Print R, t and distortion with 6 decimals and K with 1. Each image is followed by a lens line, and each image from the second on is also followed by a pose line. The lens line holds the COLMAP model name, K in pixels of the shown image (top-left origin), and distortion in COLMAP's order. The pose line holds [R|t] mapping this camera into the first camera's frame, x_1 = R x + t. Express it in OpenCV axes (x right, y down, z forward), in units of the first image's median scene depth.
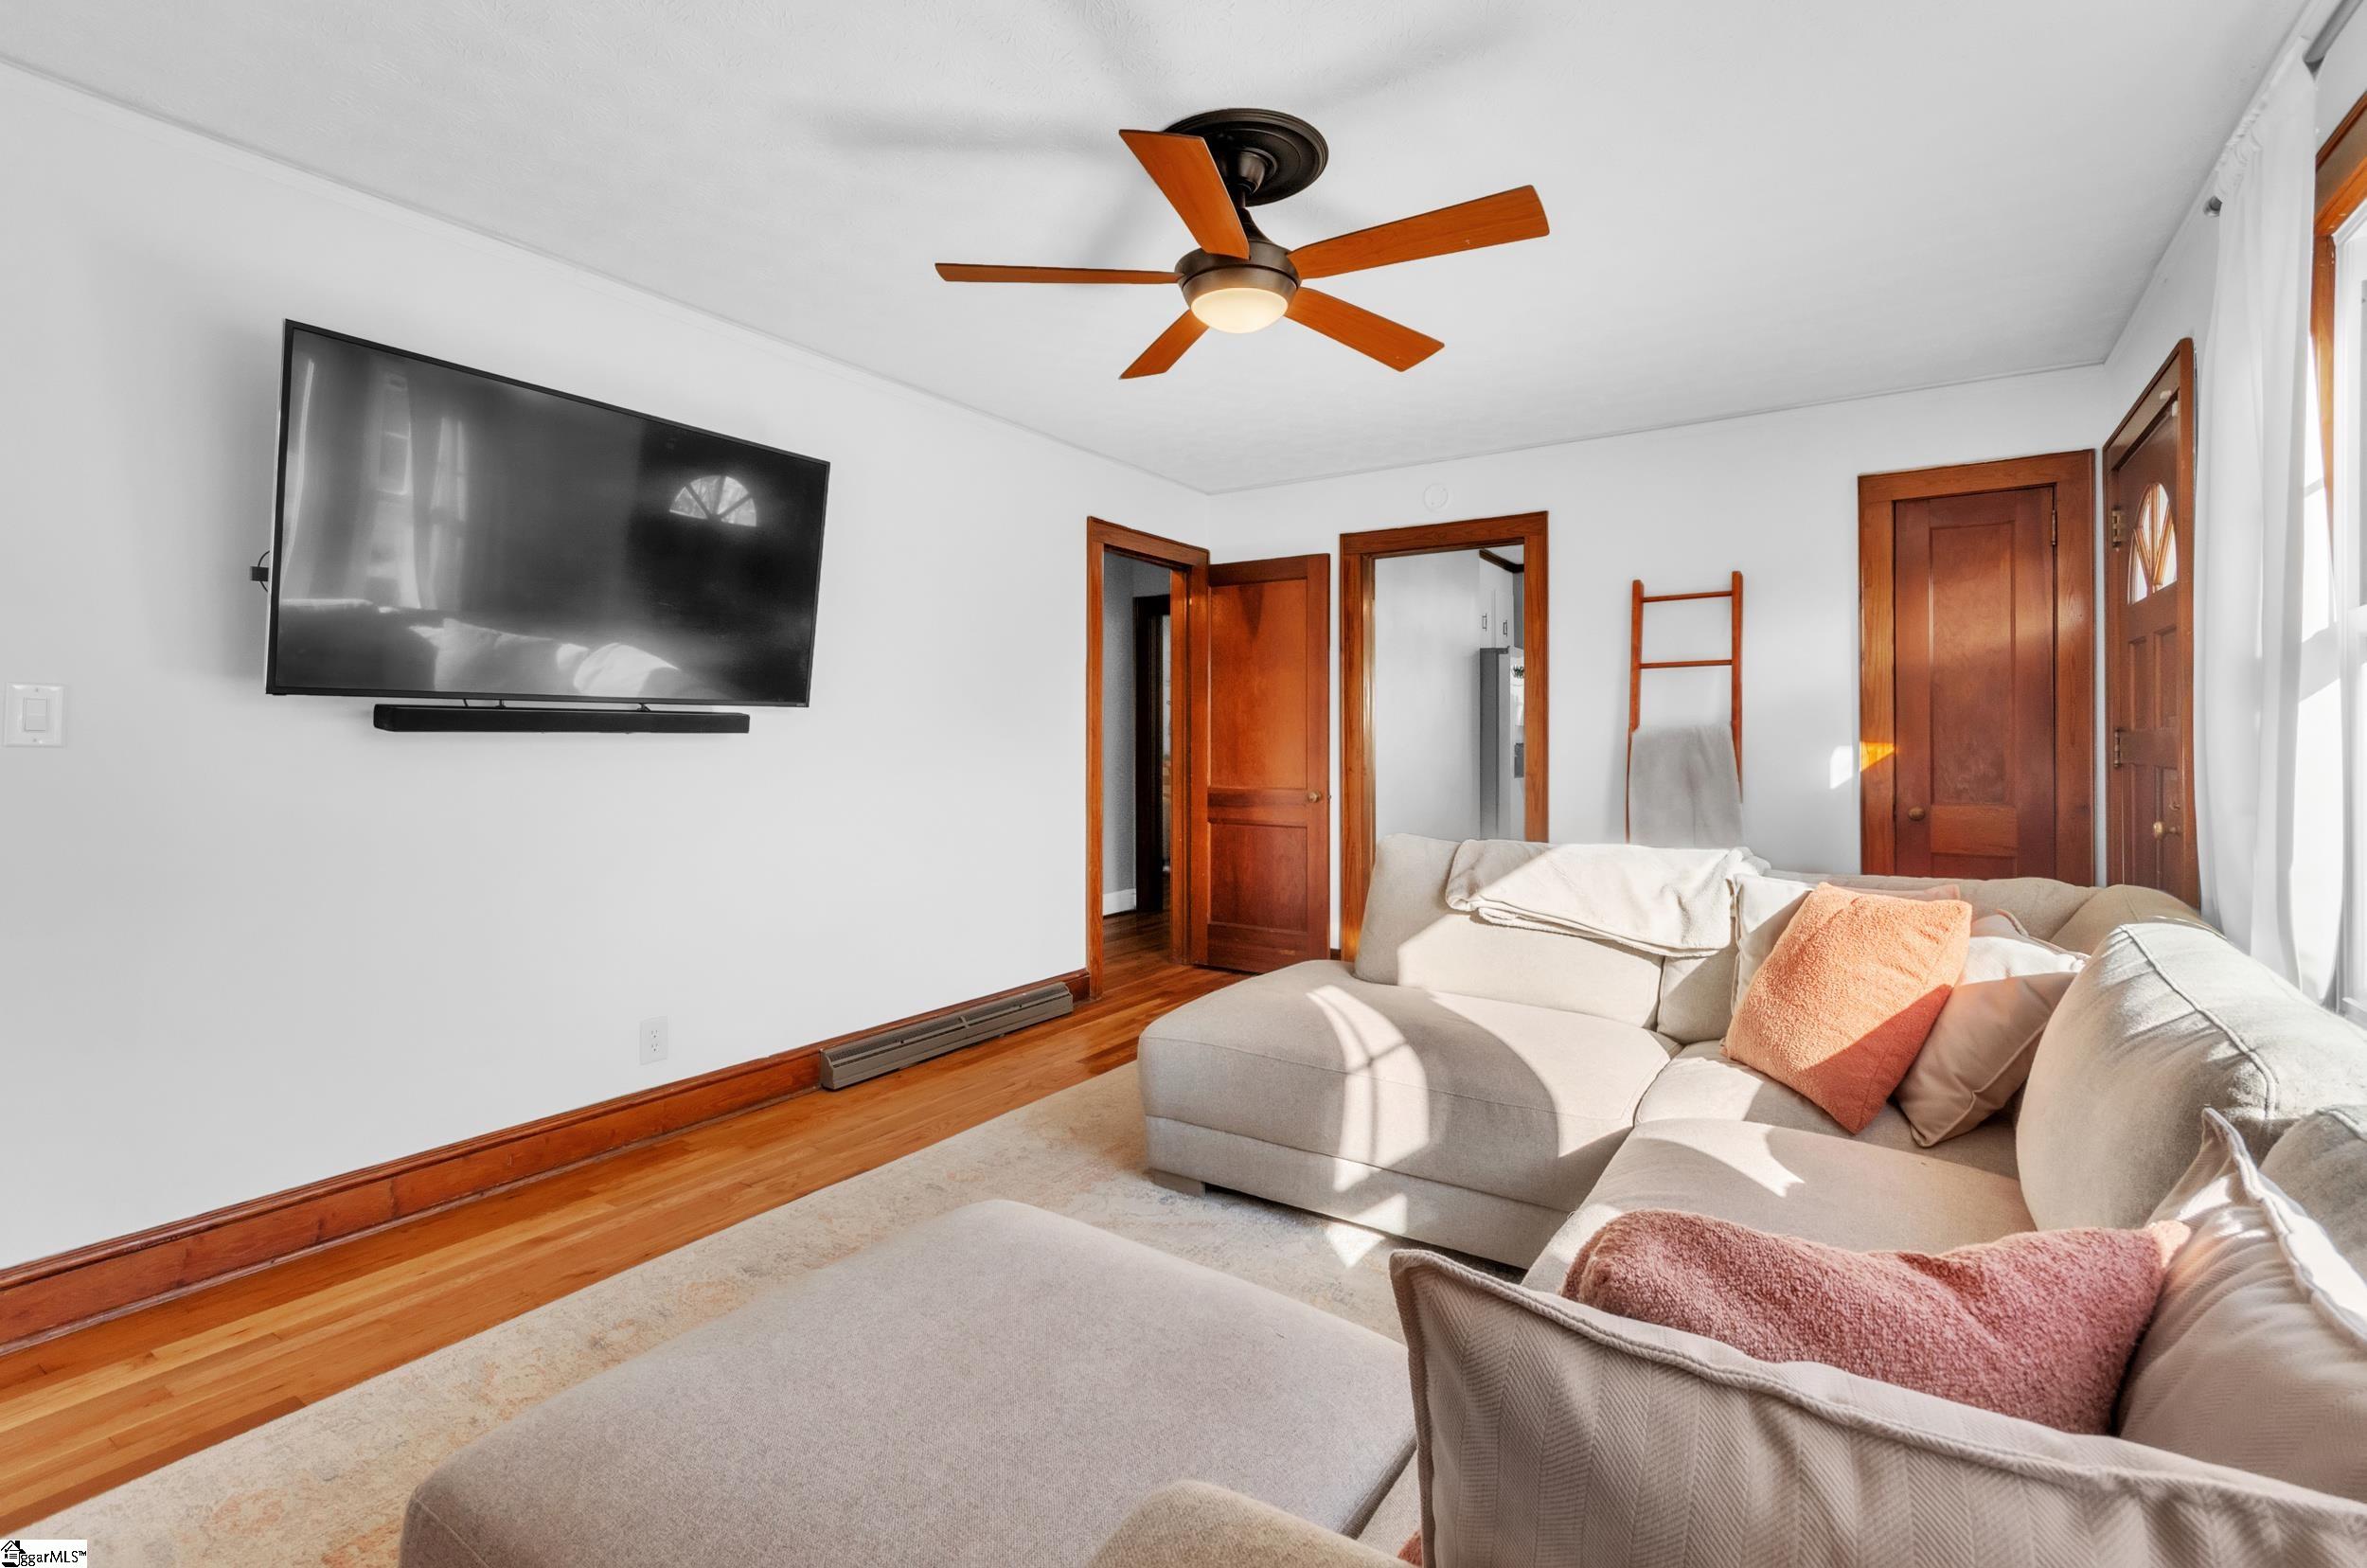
lens RADIAL K [[1072.9, 0, 1187.8], [0, 1072.9, 731.2], [0, 0, 1]] dist [0.001019, 0.000364]
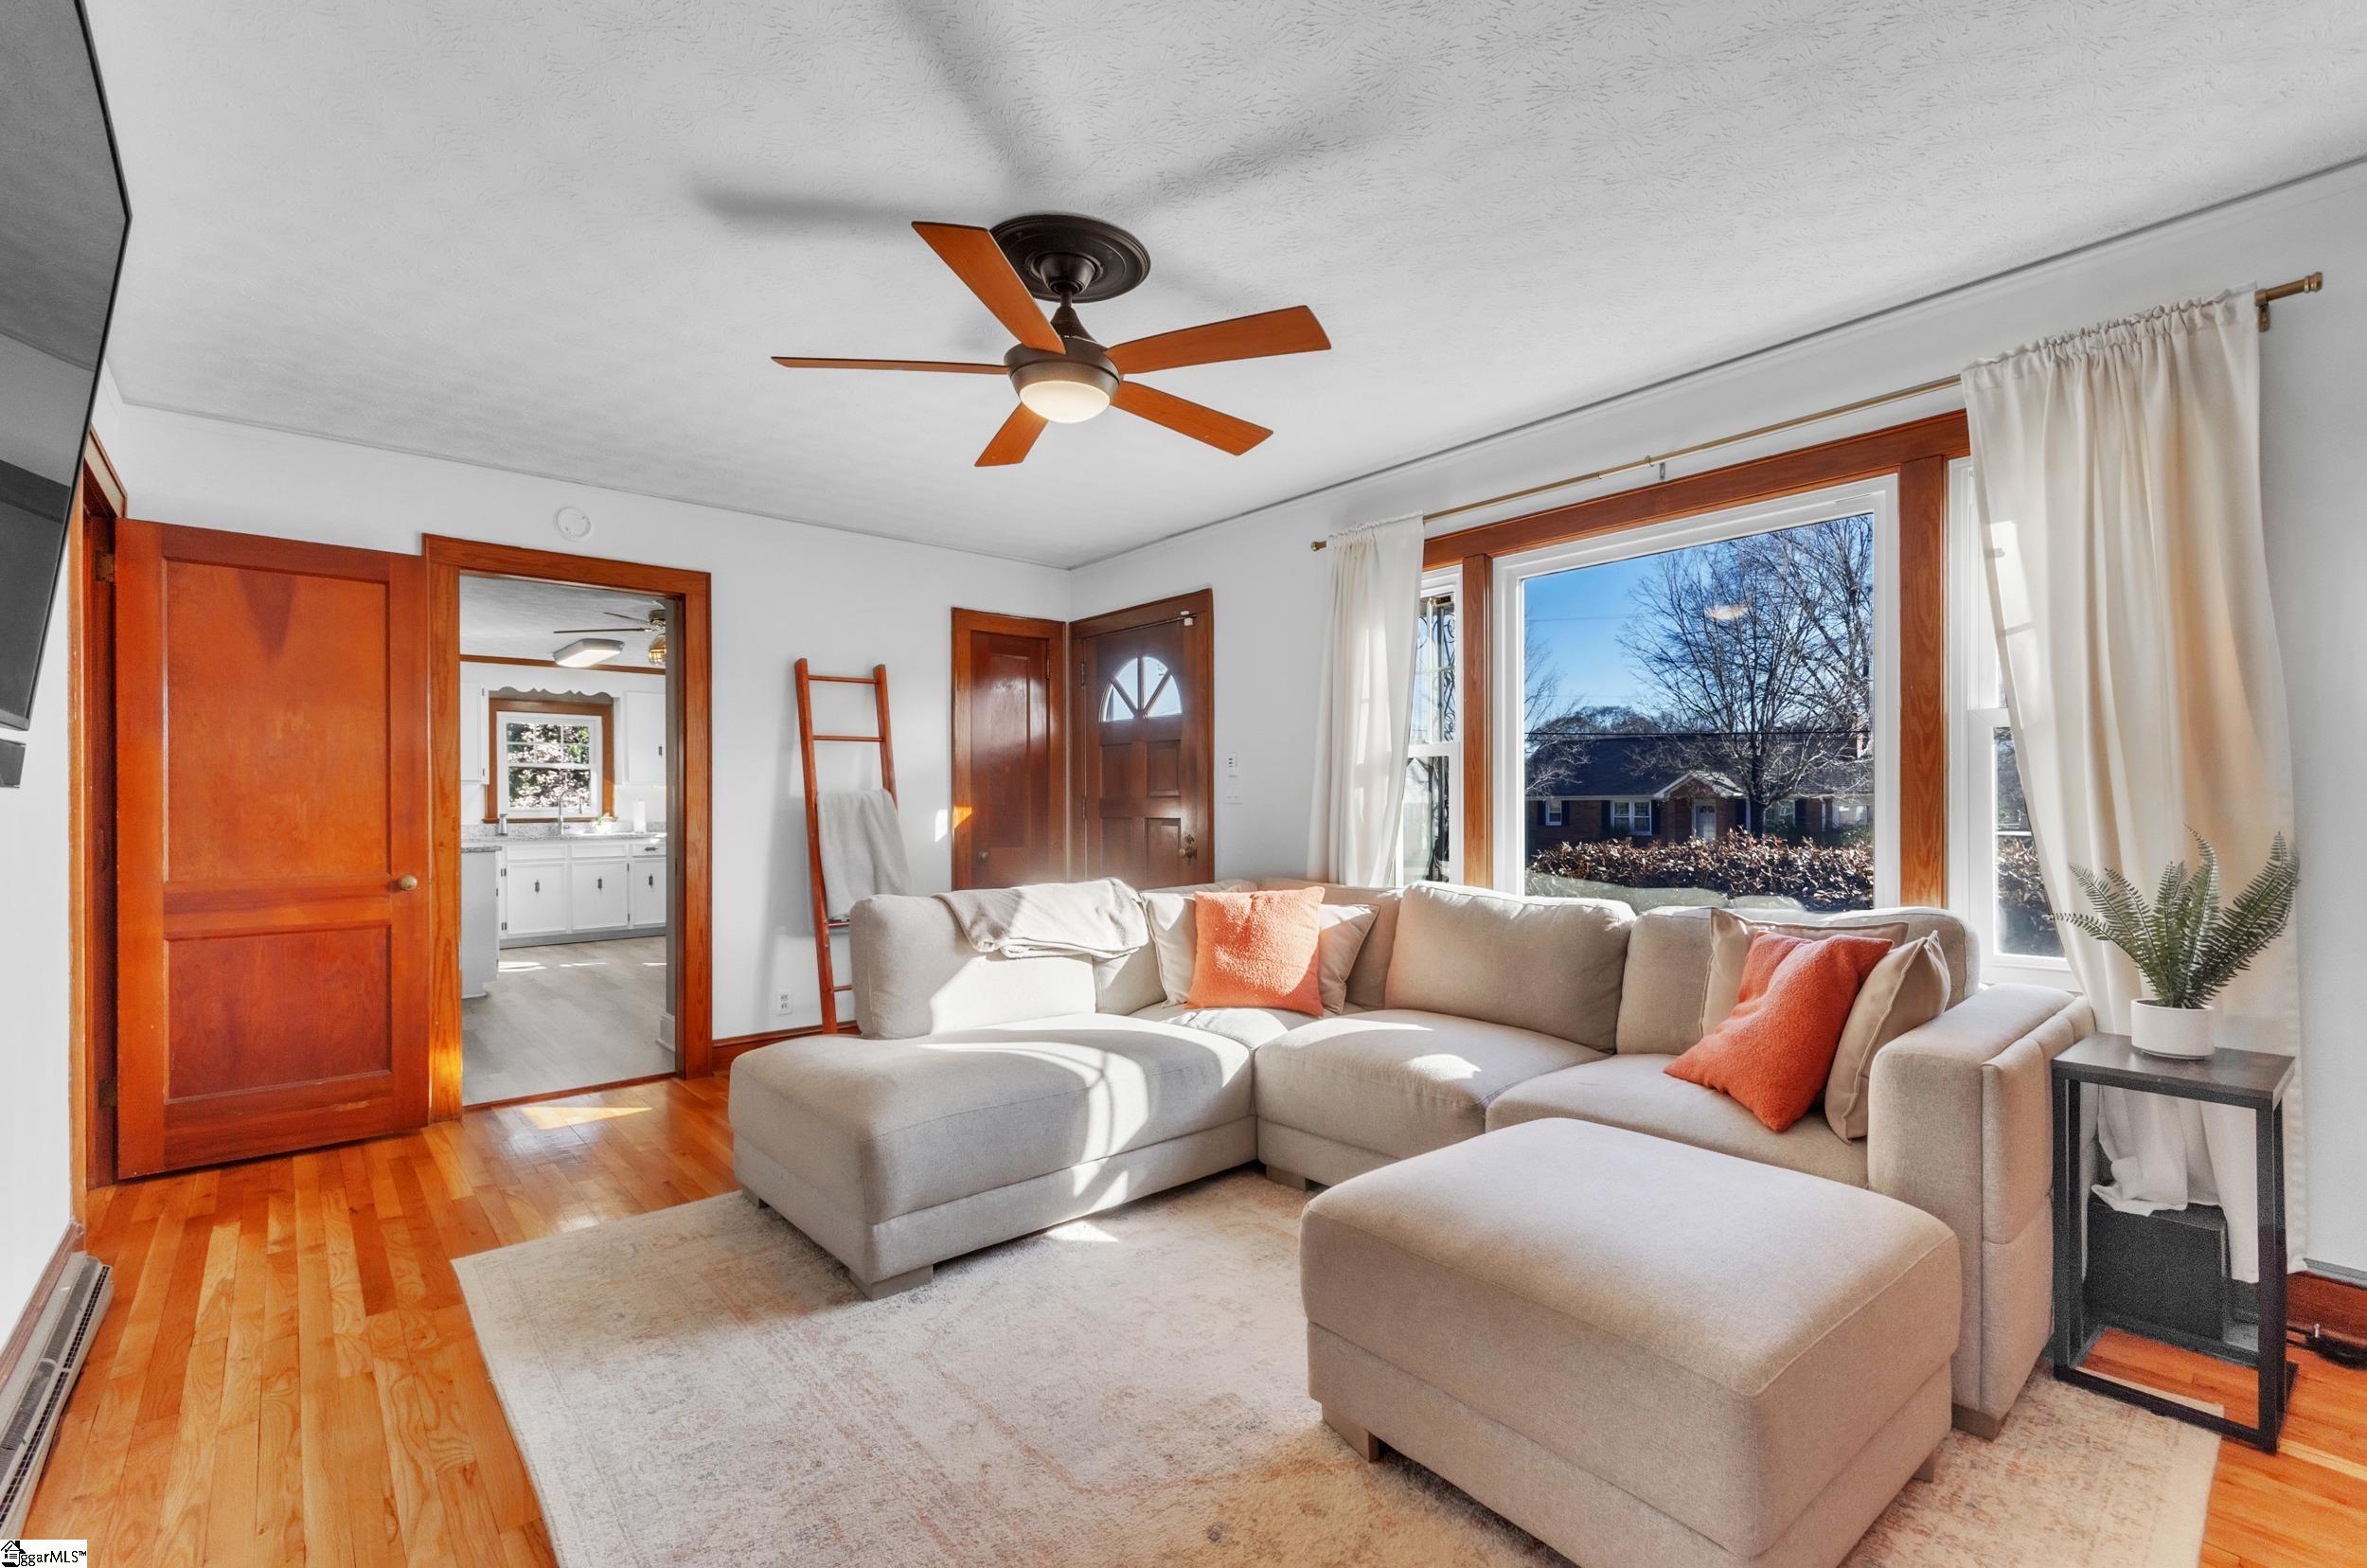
lens RADIAL K [[1044.0, 0, 1239.3], [0, 1044.0, 813.0], [0, 0, 1]] dist [-0.002192, -0.001136]
pose [[0.236956, -0.008469, 0.971484, -0.701543], [-0.003710, 0.999947, 0.009622, 0.005806], [-0.971513, -0.005884, 0.236912, 0.440202]]
